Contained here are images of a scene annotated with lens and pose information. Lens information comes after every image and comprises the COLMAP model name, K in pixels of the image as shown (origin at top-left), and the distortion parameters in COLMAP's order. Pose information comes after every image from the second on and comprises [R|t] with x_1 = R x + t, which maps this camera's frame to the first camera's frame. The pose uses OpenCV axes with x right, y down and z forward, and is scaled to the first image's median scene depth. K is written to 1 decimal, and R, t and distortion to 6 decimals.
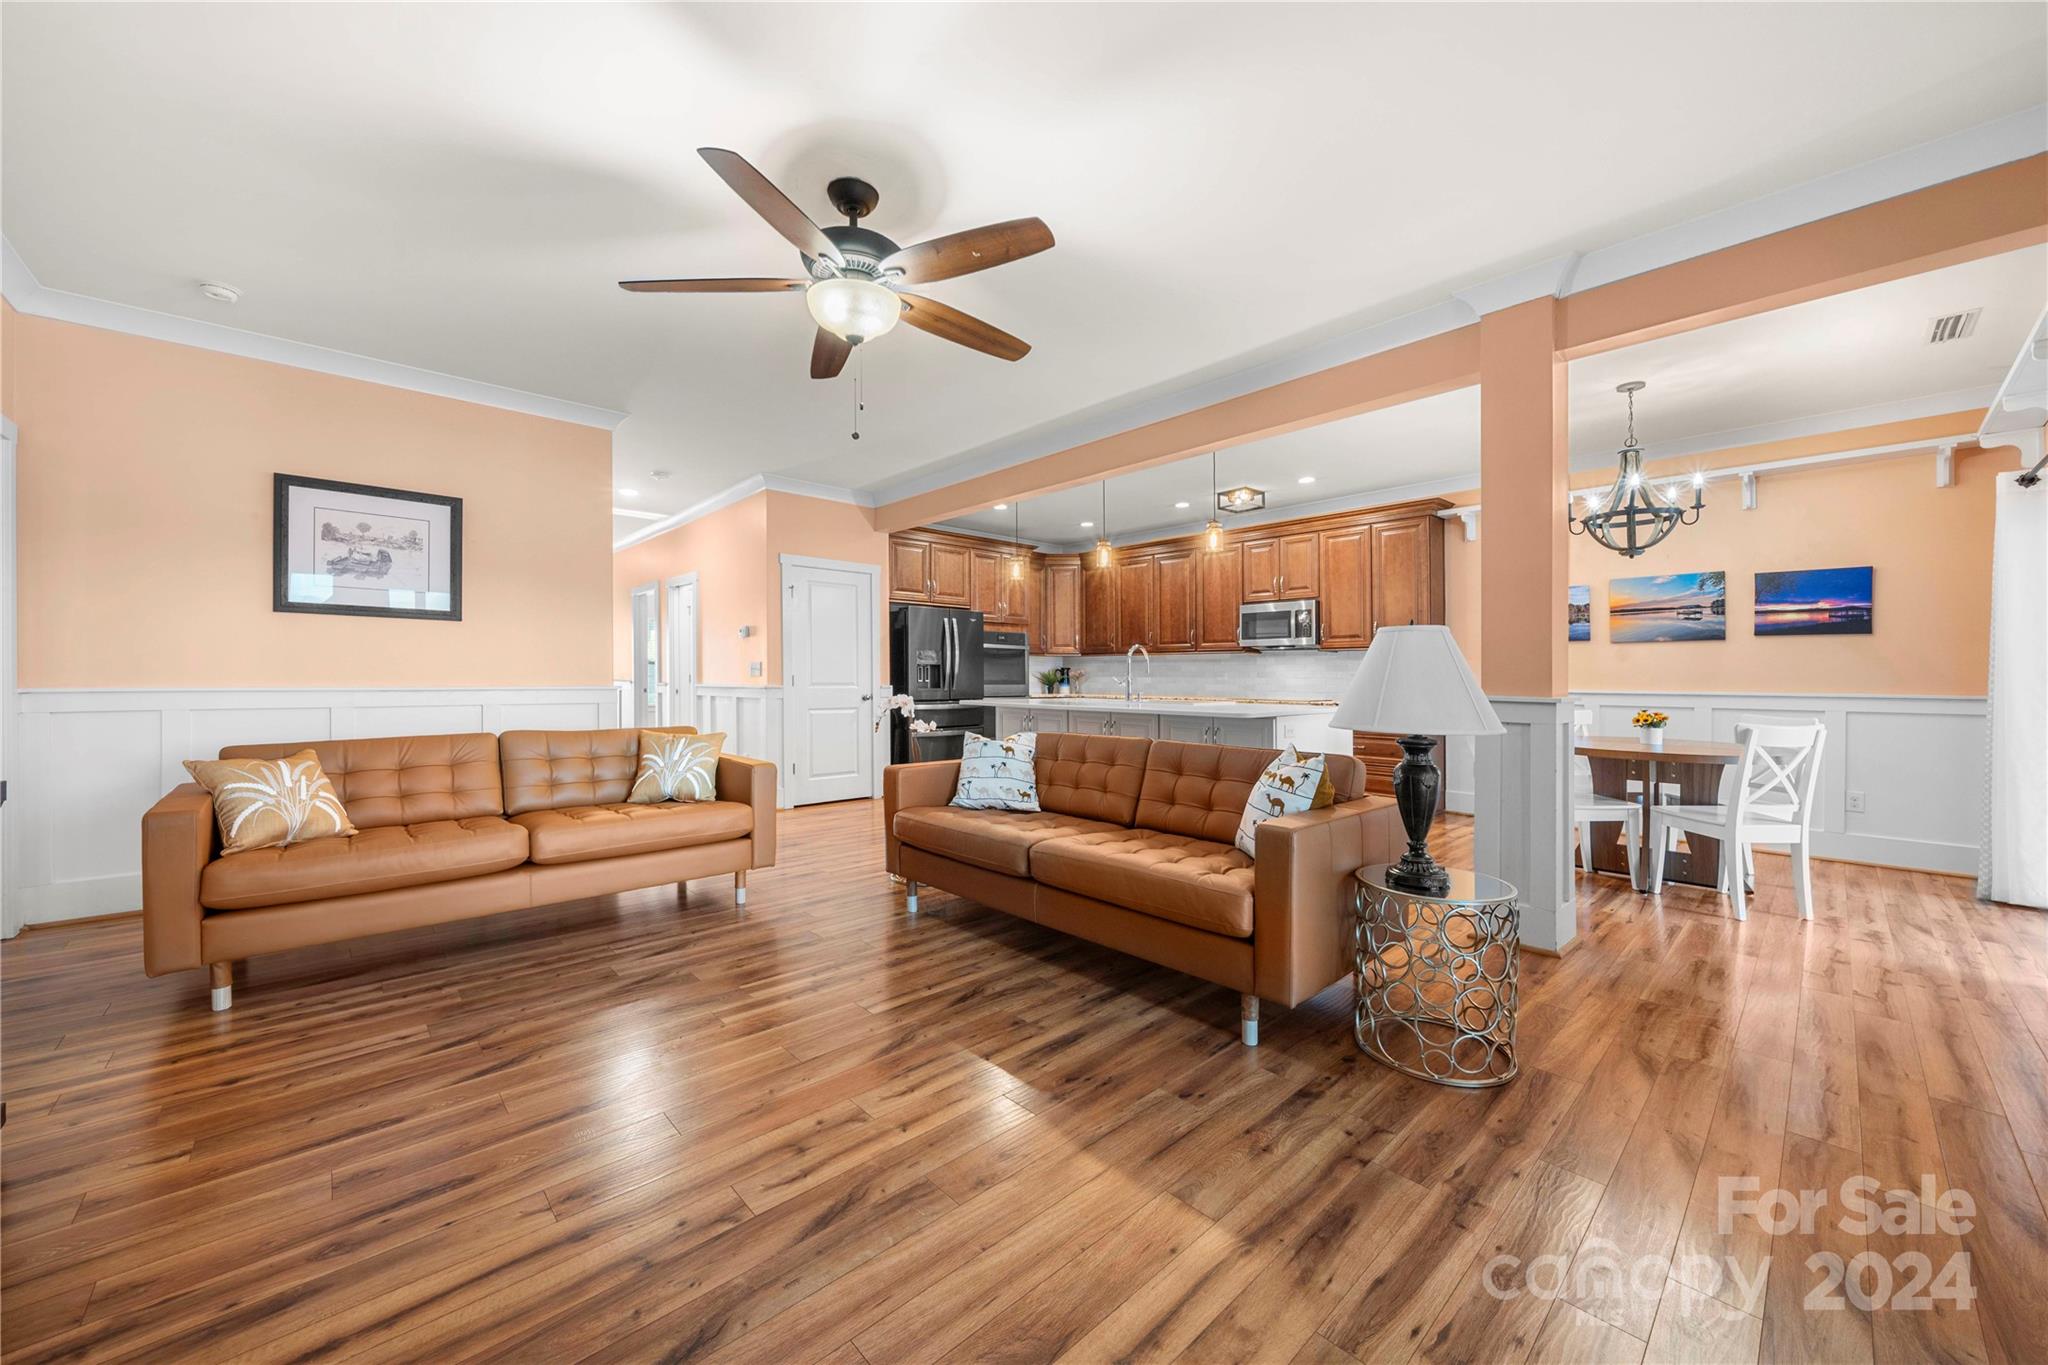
lens RADIAL K [[753.2, 0, 1020.1], [0, 753.2, 668.5], [0, 0, 1]] dist [-0.003441, -0.000341]
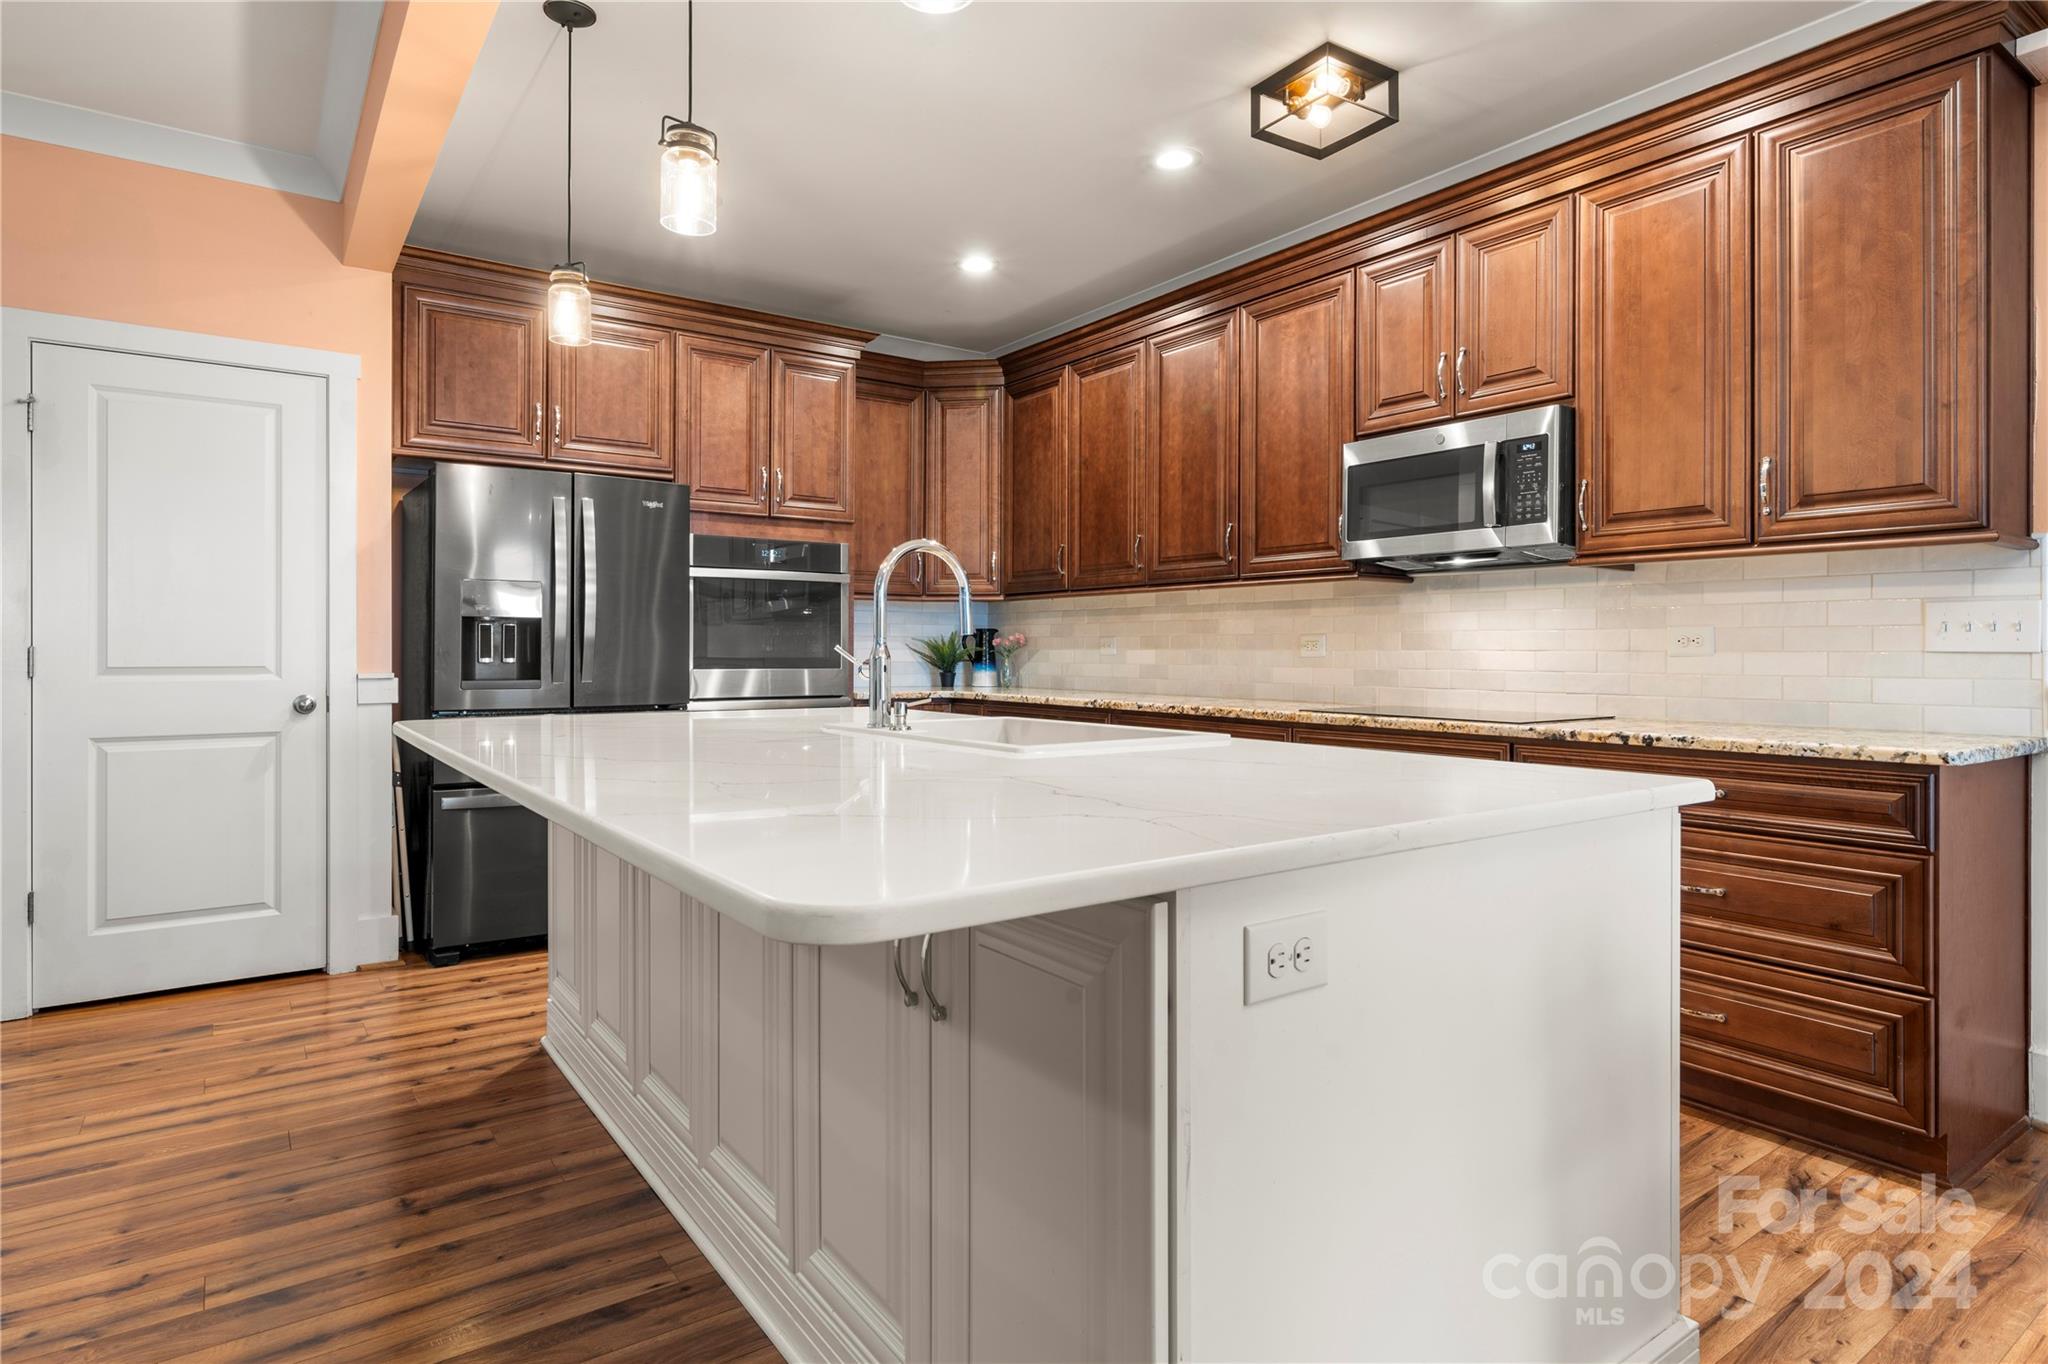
lens RADIAL K [[1090.5, 0, 1040.7], [0, 1090.5, 659.0], [0, 0, 1]] dist [-0.002133, 0.001069]
pose [[0.994170, -0.002305, -0.107802, 0.302207], [0.004199, 0.999841, 0.017349, 0.010917], [0.107744, -0.017700, 0.994021, 0.698731]]
